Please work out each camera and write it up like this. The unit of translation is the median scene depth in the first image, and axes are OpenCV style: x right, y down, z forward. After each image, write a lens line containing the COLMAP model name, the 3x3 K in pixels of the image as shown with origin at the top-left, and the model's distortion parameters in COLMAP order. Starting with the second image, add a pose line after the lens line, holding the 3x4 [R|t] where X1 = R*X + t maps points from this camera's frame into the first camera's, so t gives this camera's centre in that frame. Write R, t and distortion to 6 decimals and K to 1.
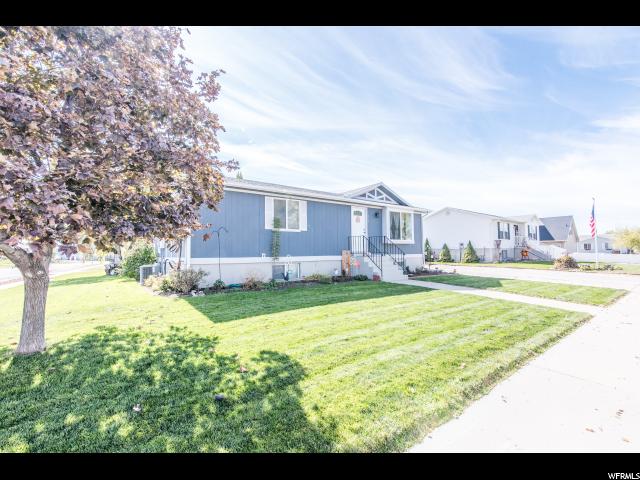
lens RADIAL K [[294.4, 0, 323.6], [0, 294.4, 238.7], [0, 0, 1]] dist [0.020697, -0.000063]
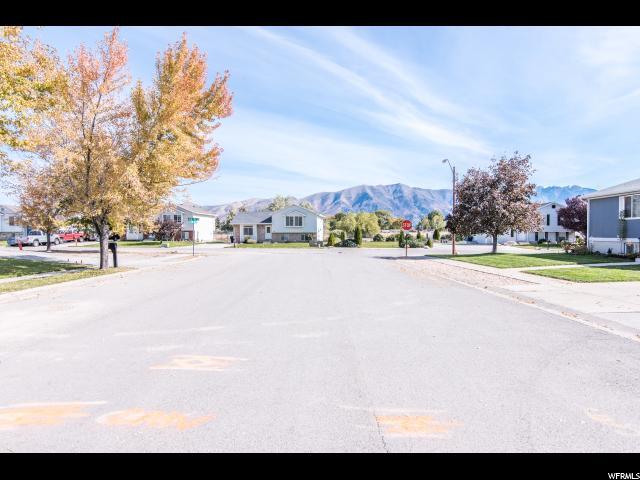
lens RADIAL K [[403.7, 0, 320.6], [0, 403.7, 241.7], [0, 0, 1]] dist [-0.005498, -0.002960]
pose [[-0.621984, 0.025782, -0.782606, 1.880669], [0.045463, 0.998961, -0.003222, 0.016073], [0.781709, -0.037584, -0.622510, 0.881326]]
